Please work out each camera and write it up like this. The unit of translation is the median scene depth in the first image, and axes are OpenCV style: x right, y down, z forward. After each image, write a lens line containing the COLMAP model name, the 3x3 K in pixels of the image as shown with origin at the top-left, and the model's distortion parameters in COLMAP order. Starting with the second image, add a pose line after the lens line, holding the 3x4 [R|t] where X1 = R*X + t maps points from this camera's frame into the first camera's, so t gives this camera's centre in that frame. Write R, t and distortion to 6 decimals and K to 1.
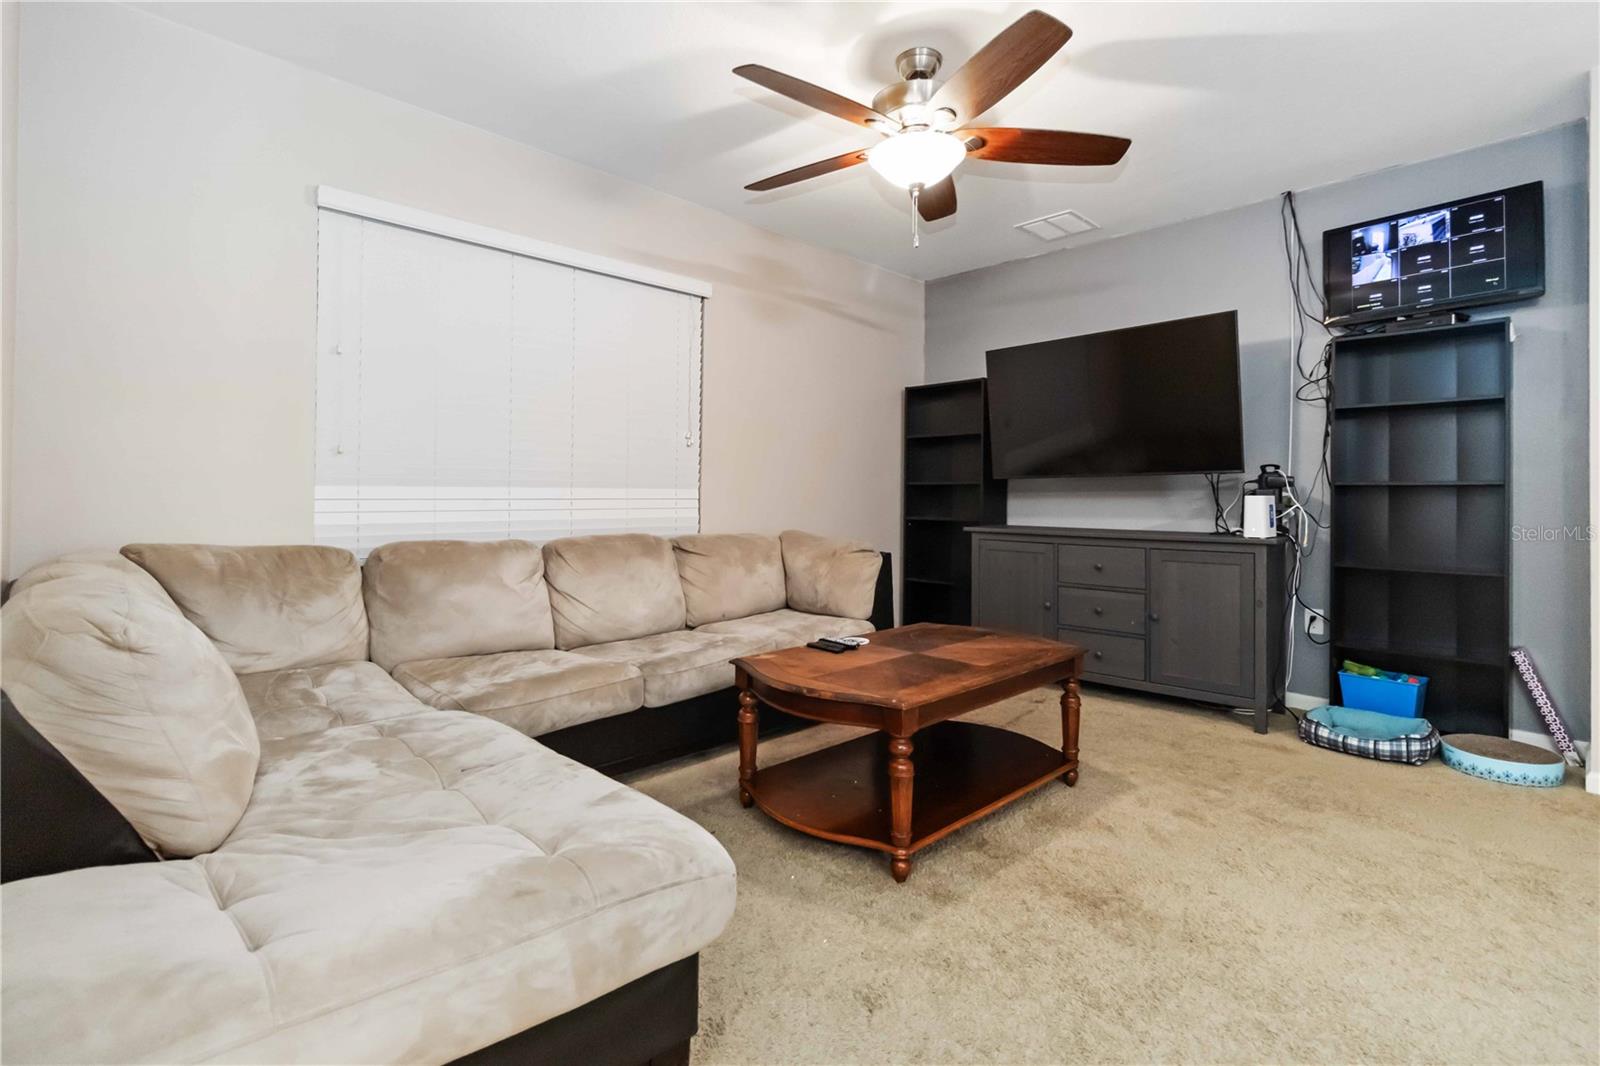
lens RADIAL K [[755.2, 0, 809.9], [0, 755.2, 500.6], [0, 0, 1]] dist [0.002325, 0.000658]
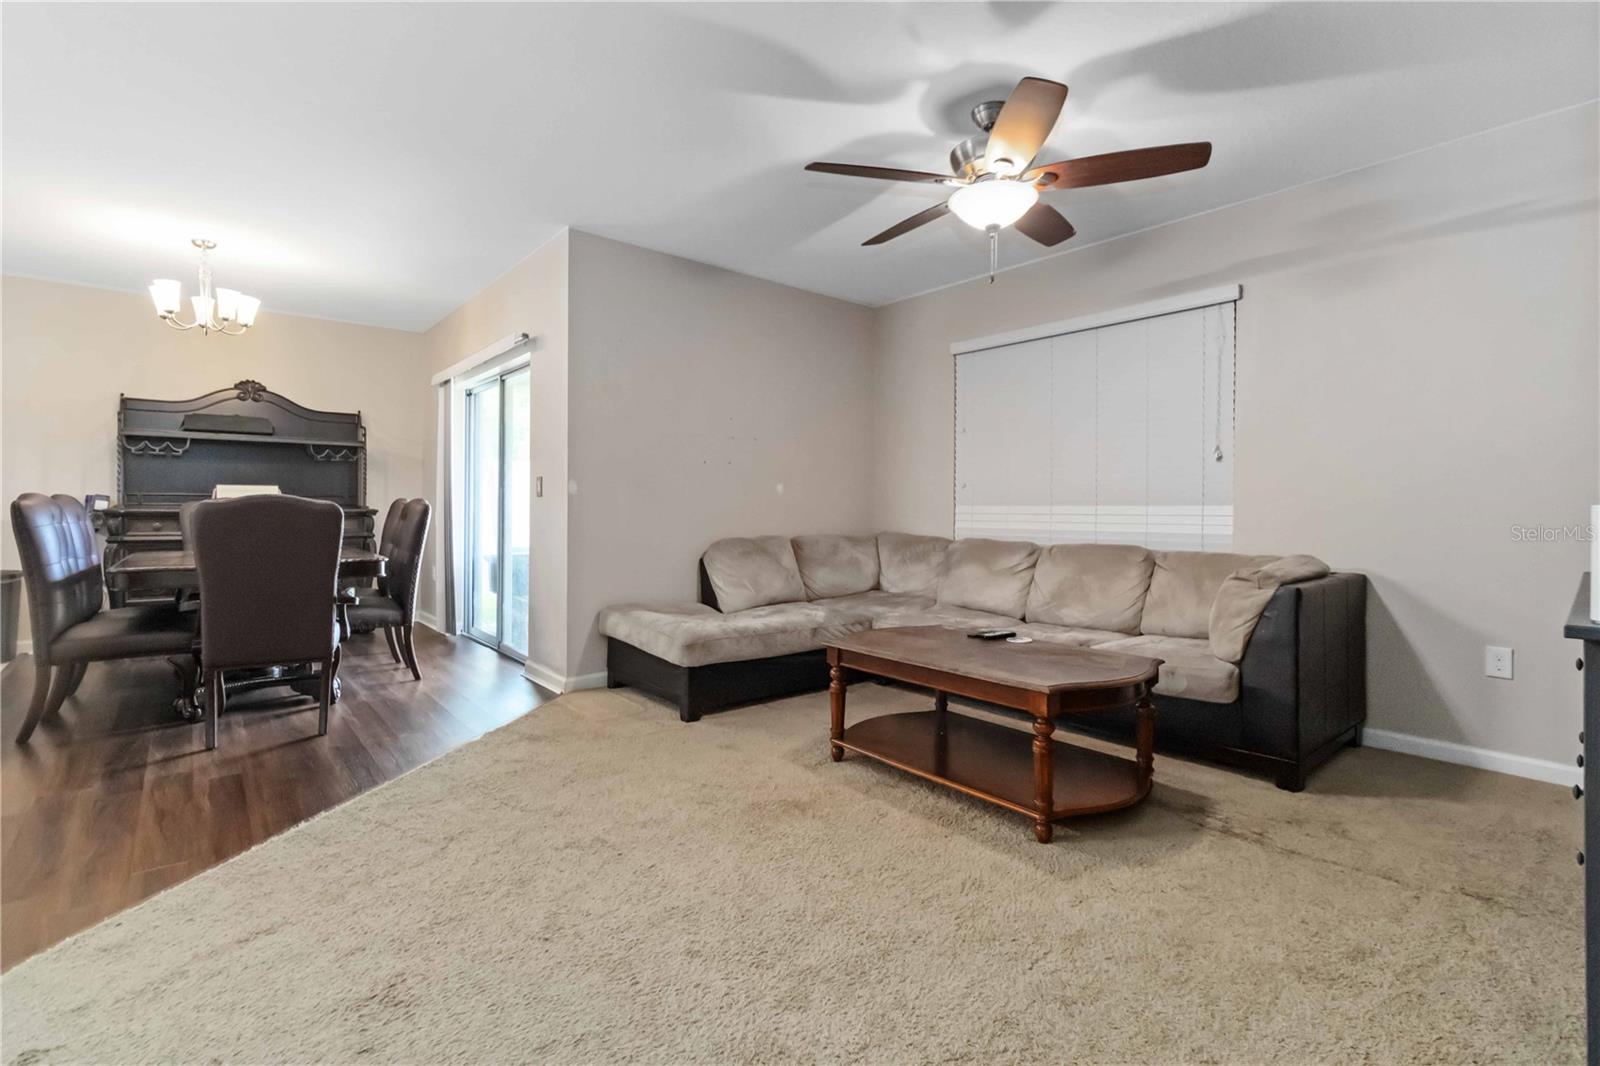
lens RADIAL K [[746.9, 0, 805.9], [0, 746.9, 534.3], [0, 0, 1]] dist [0.002999, 0.000354]
pose [[-0.093936, 0.027739, -0.995192, 0.982705], [-0.008537, 0.999553, 0.028666, 0.000195], [0.995542, 0.011188, -0.093657, 0.650600]]
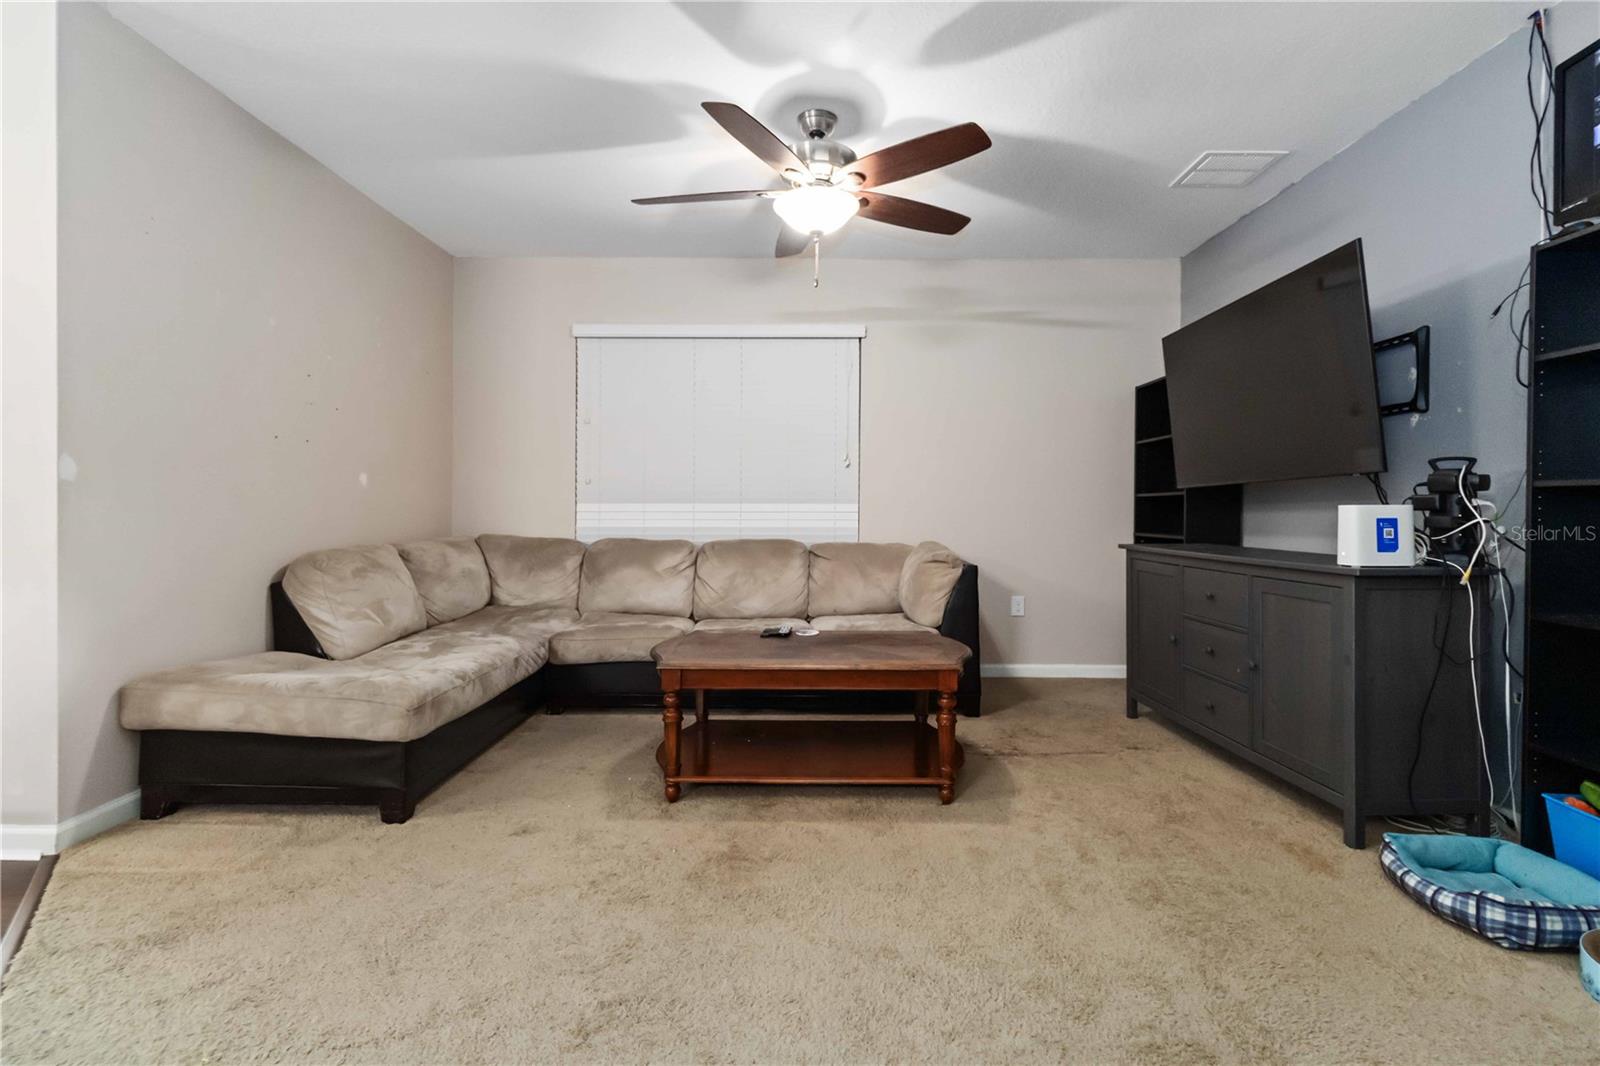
lens RADIAL K [[743.3, 0, 807.0], [0, 743.3, 529.5], [0, 0, 1]] dist [0.000739, -0.000201]
pose [[0.700759, 0.015729, -0.713225, 0.725387], [-0.000837, 0.999774, 0.021226, 0.001314], [0.713398, -0.014277, 0.700614, 0.161193]]
